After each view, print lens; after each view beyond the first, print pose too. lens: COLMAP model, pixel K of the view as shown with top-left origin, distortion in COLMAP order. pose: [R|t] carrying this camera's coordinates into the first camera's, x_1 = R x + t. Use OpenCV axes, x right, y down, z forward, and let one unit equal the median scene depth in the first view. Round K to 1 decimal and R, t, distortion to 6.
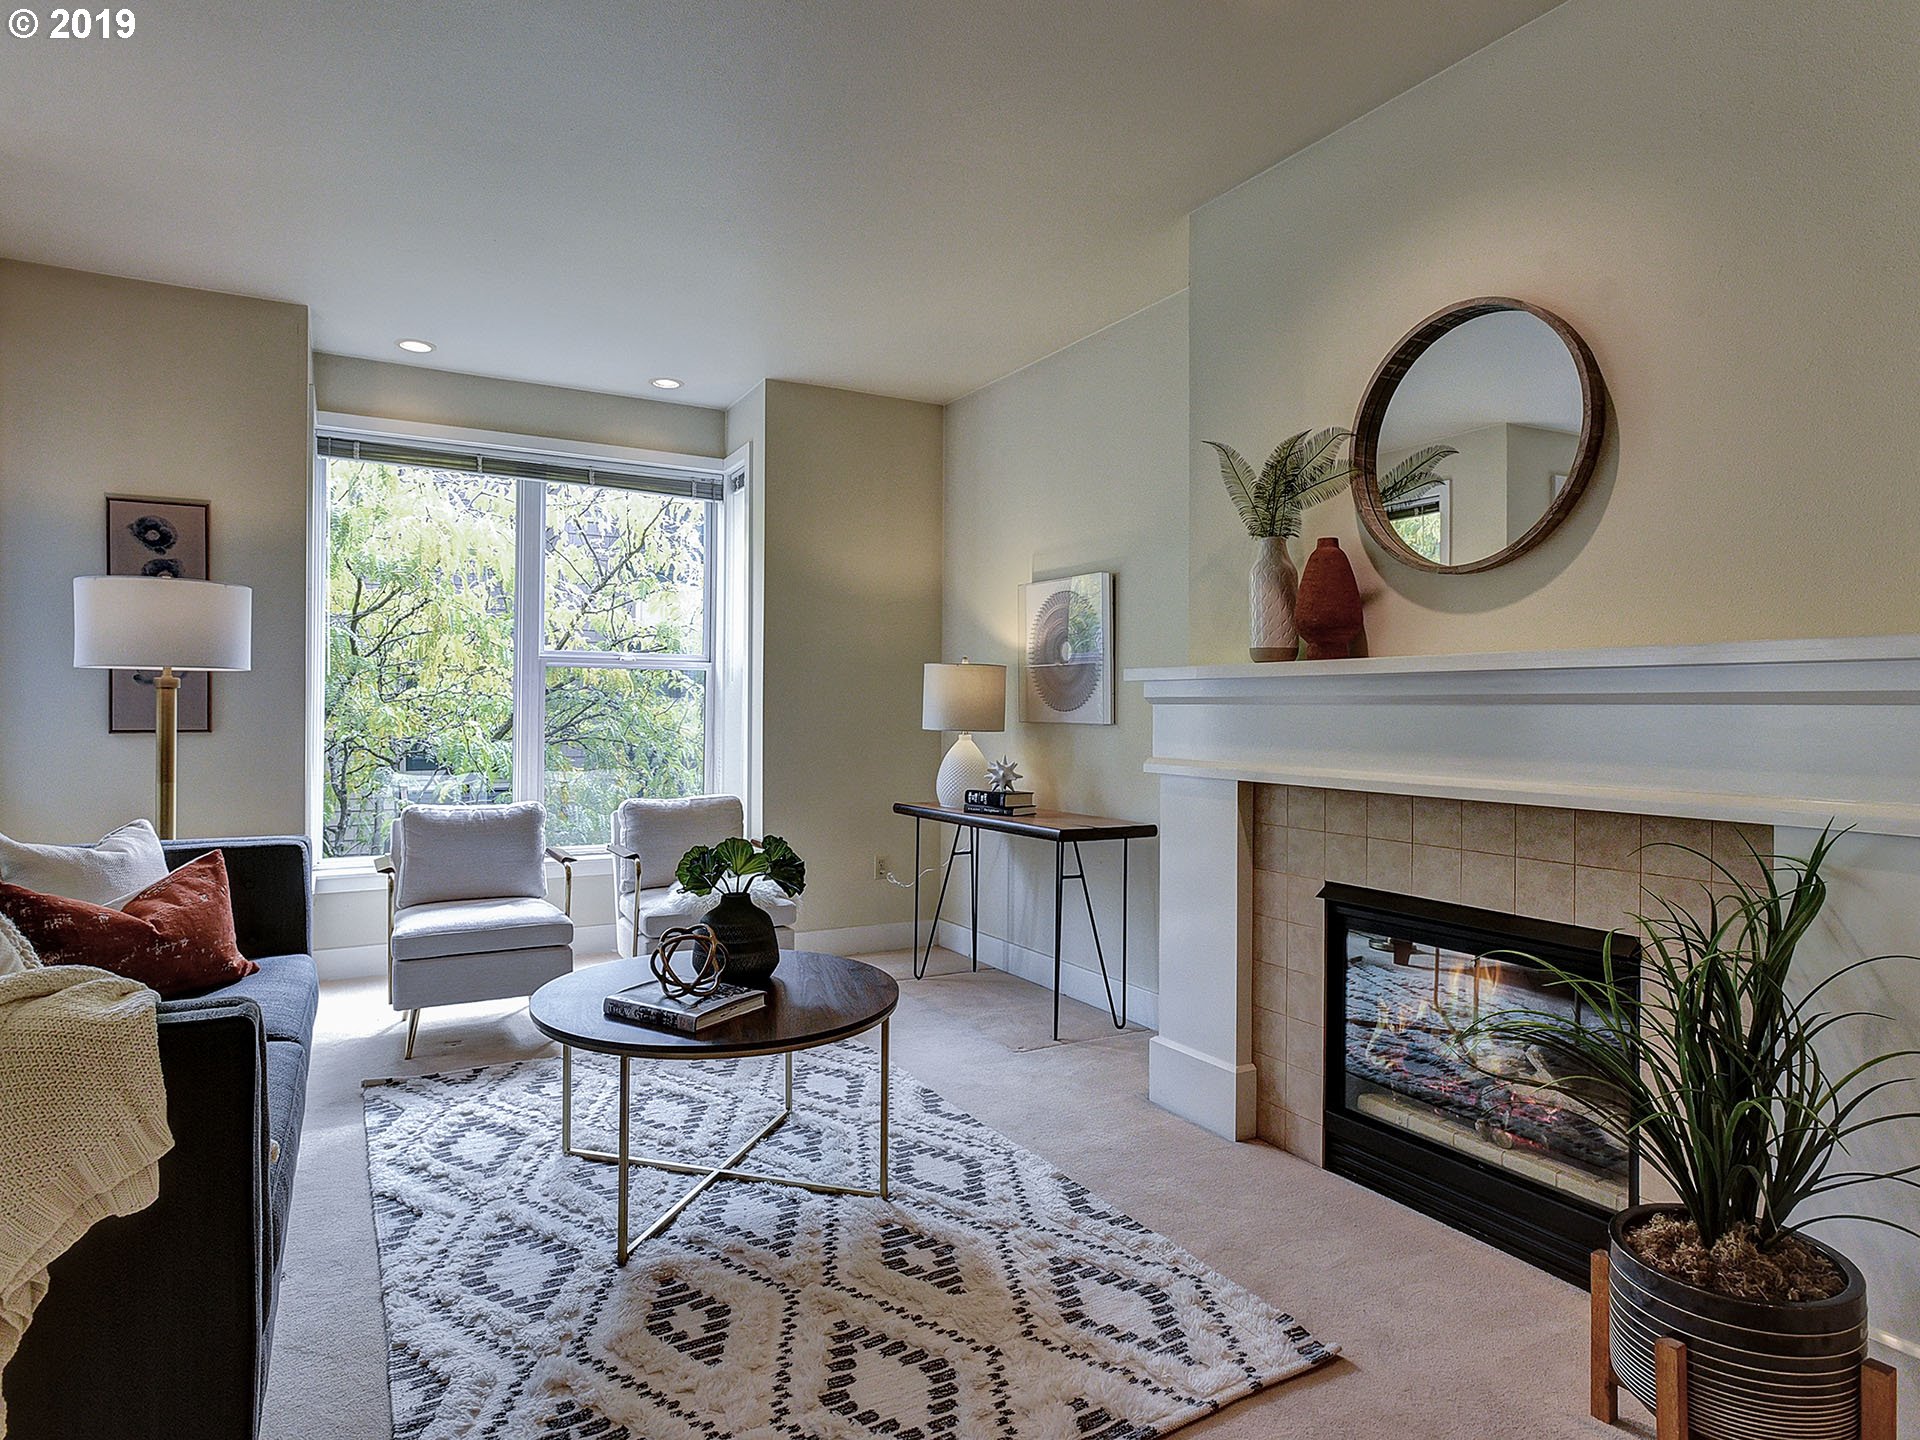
lens RADIAL K [[1115.6, 0, 961.3], [0, 1115.6, 709.9], [0, 0, 1]] dist [0.000240, -0.001275]
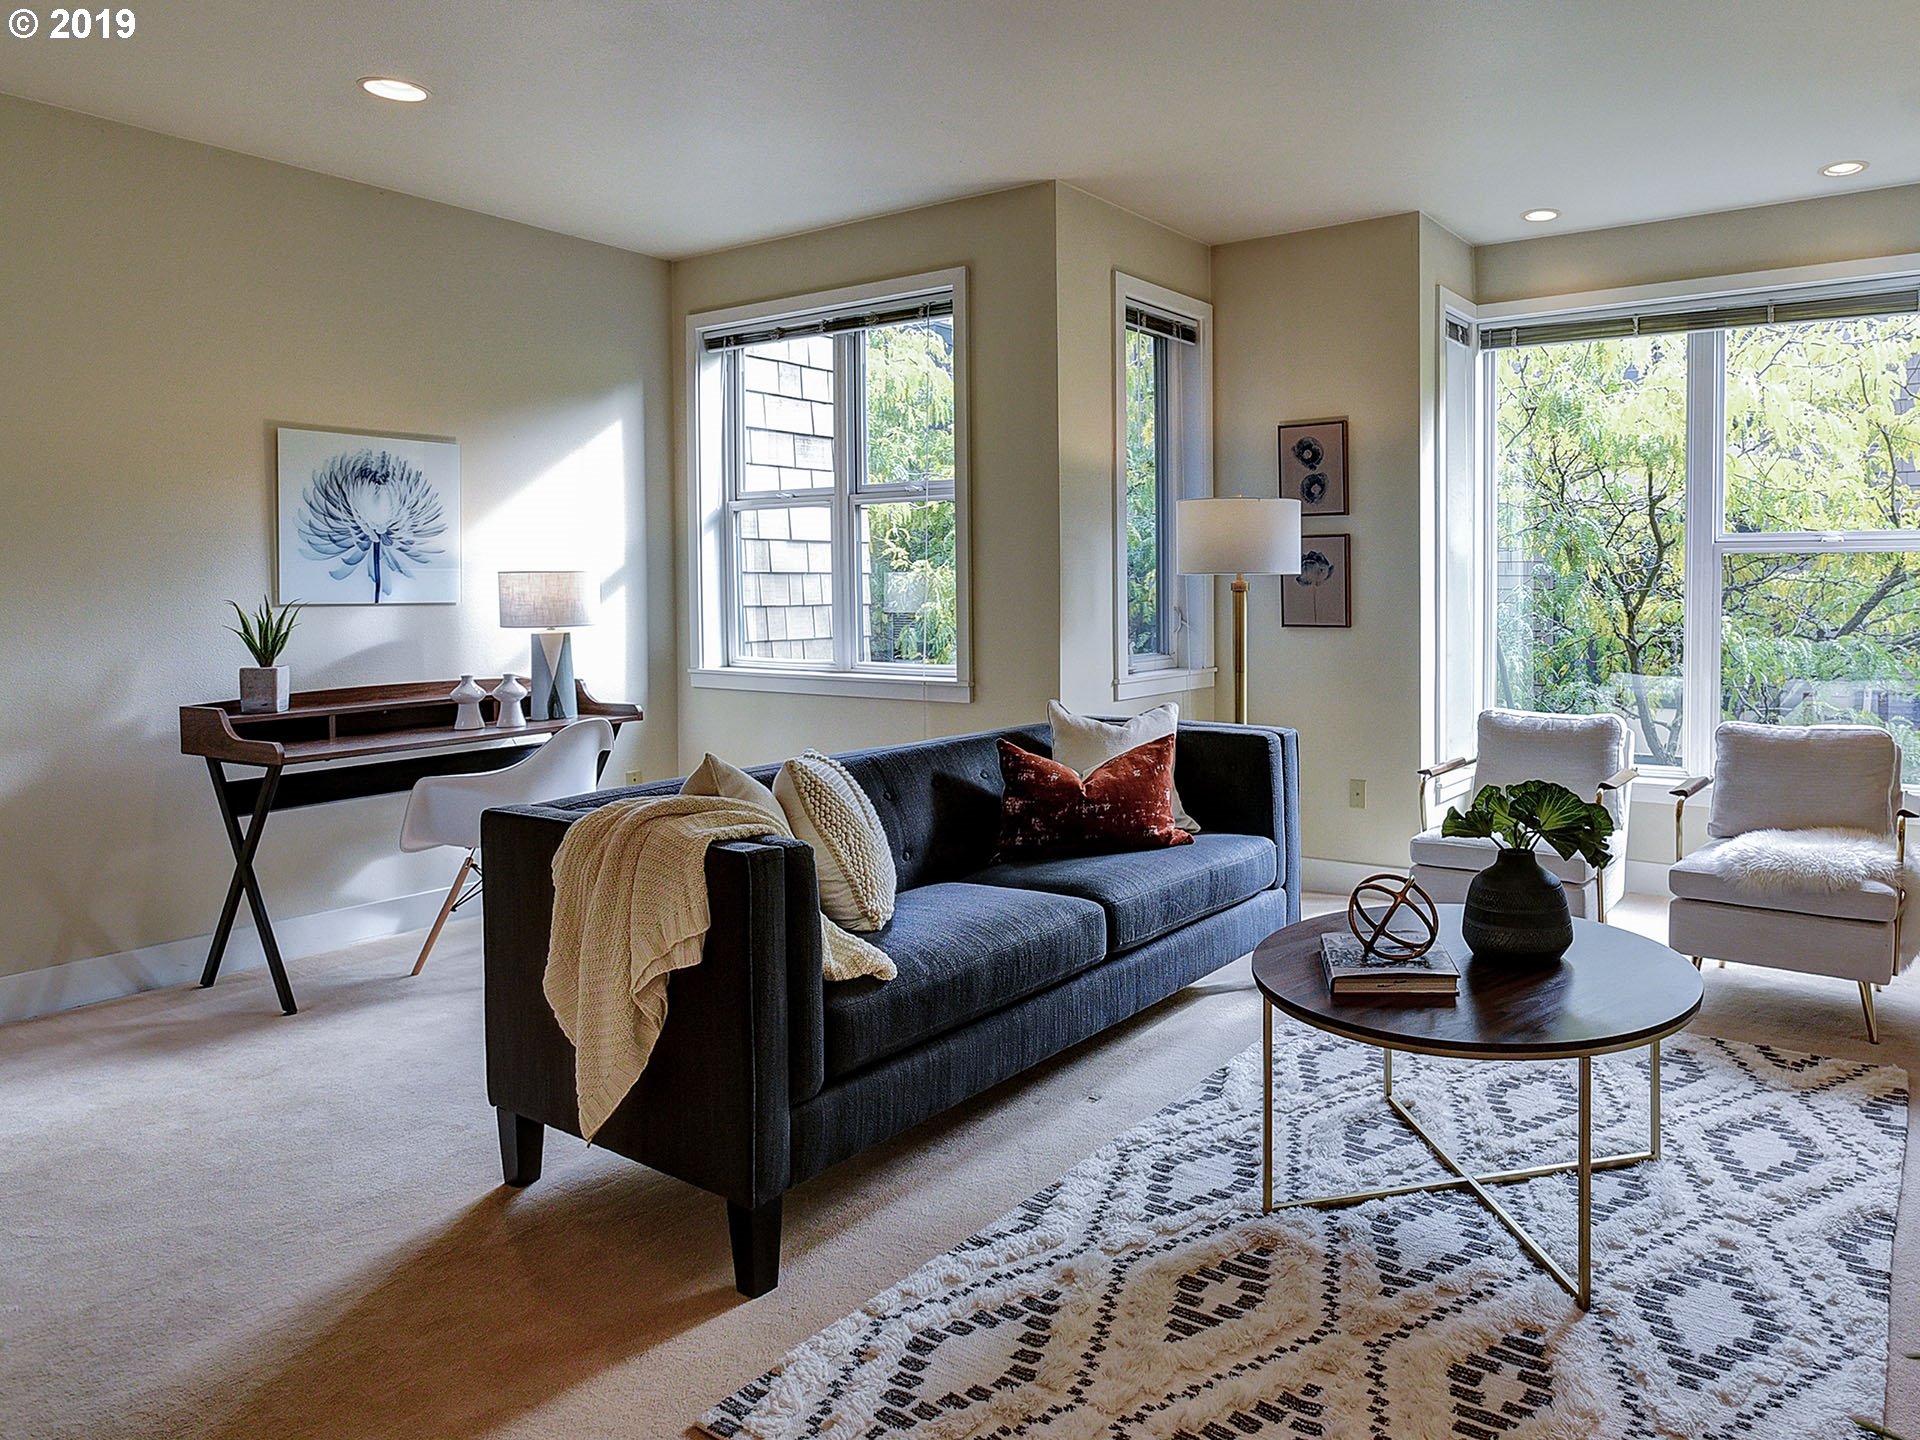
lens RADIAL K [[1257.8, 0, 1165.3], [0, 1257.8, 620.7], [0, 0, 1]] dist [-0.000607, 0.000490]
pose [[0.478994, 0.016734, -0.877659, 0.445236], [0.004720, 0.999755, 0.021638, -0.019338], [0.877806, -0.014507, 0.478797, 0.334315]]
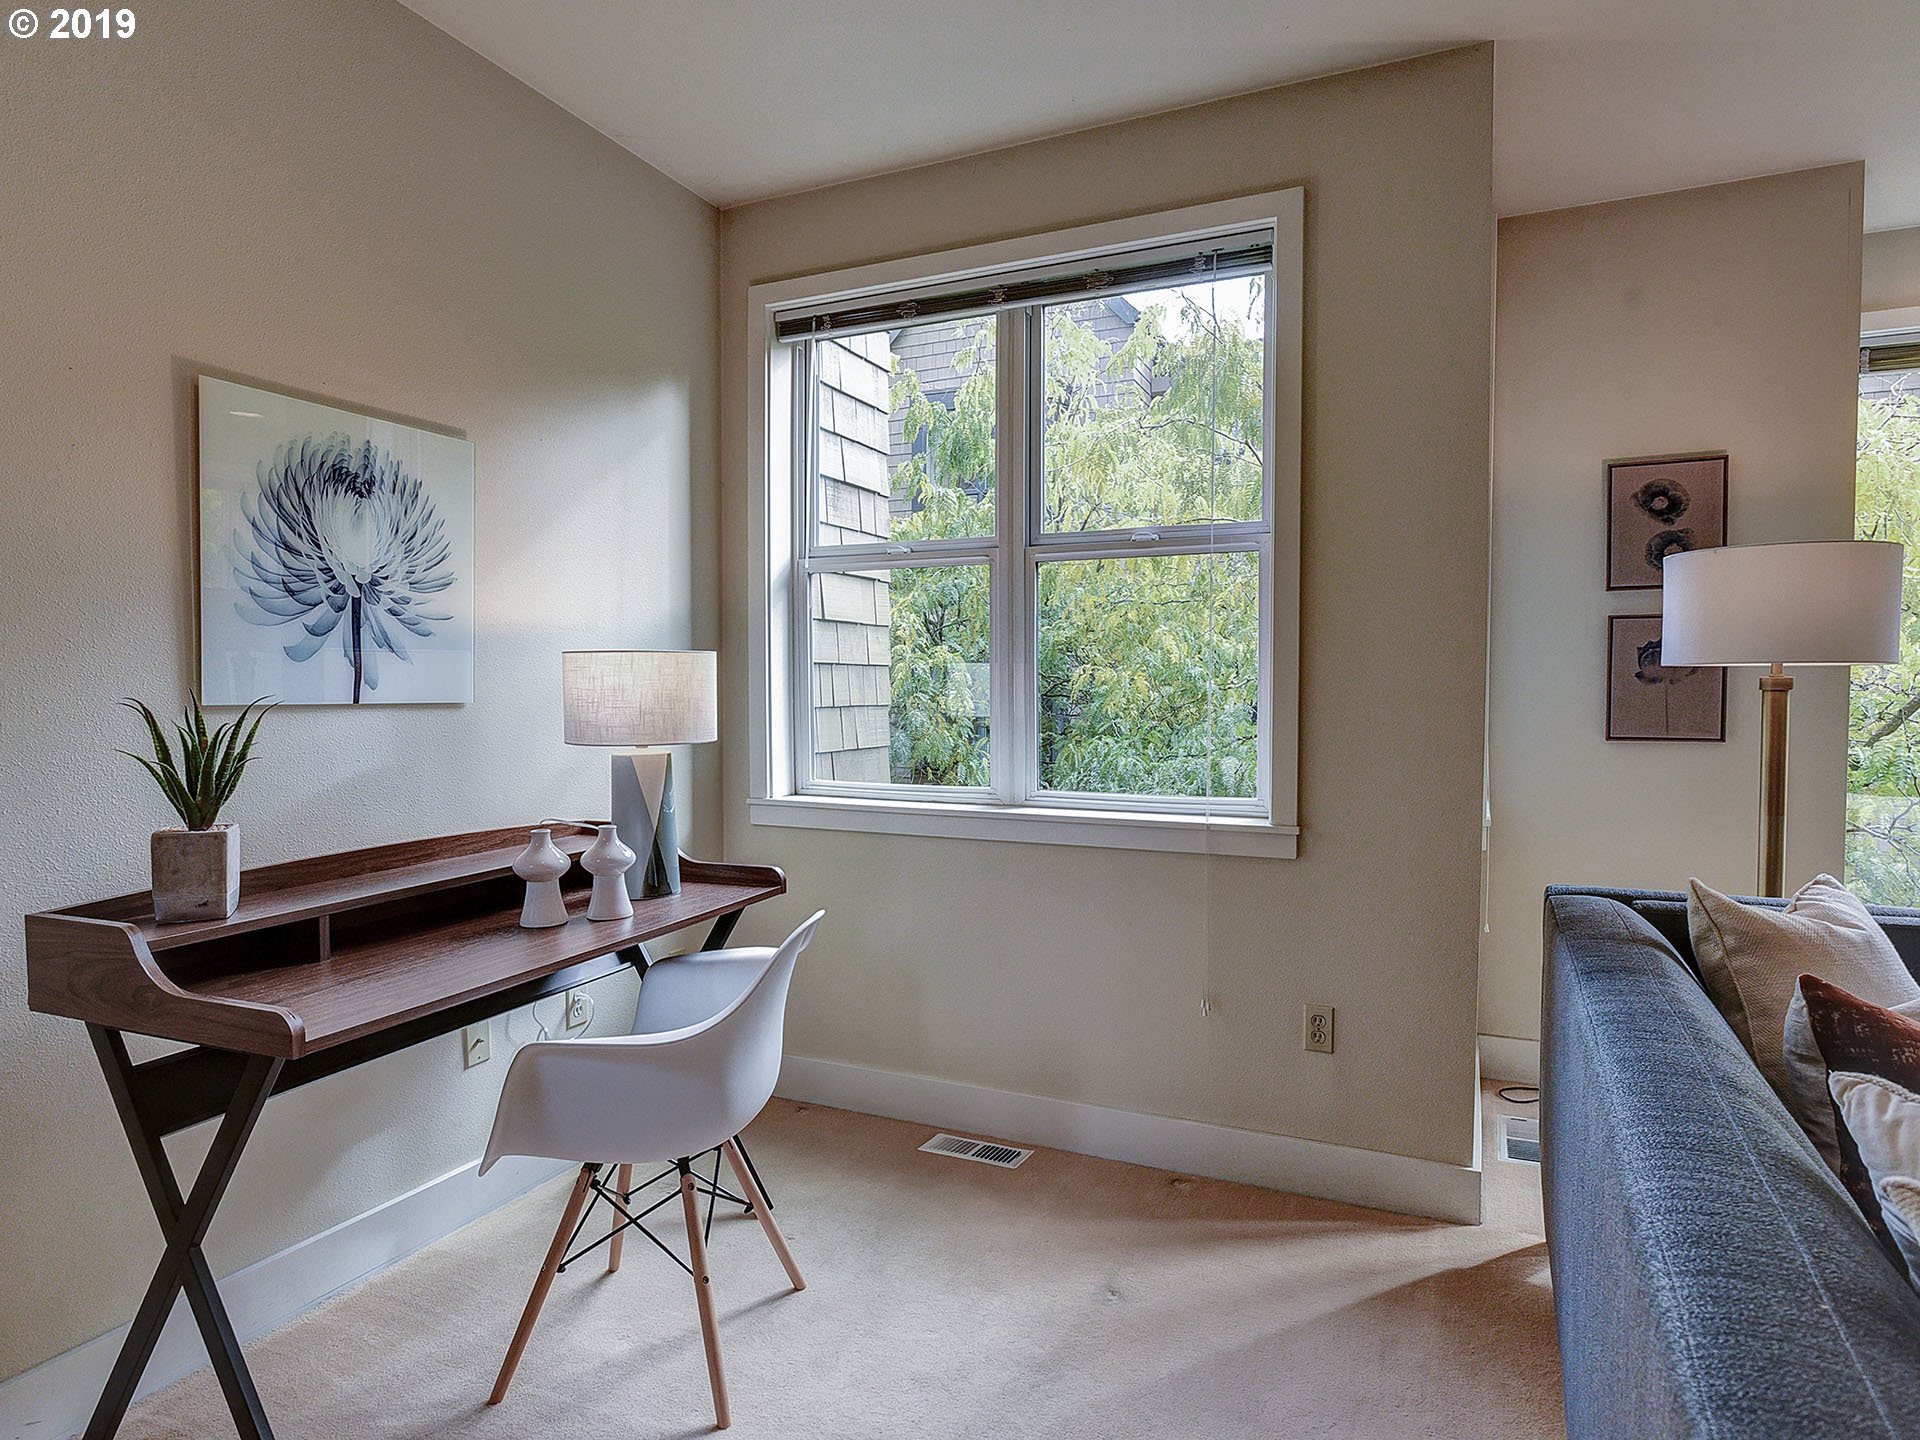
lens RADIAL K [[1115.6, 0, 949.9], [0, 1115.6, 728.4], [0, 0, 1]] dist [0.000240, -0.001275]
pose [[0.580215, 0.024575, -0.814093, -0.464235], [-0.000295, 0.999551, 0.029964, -0.018008], [0.814464, -0.017145, 0.579961, 0.113166]]
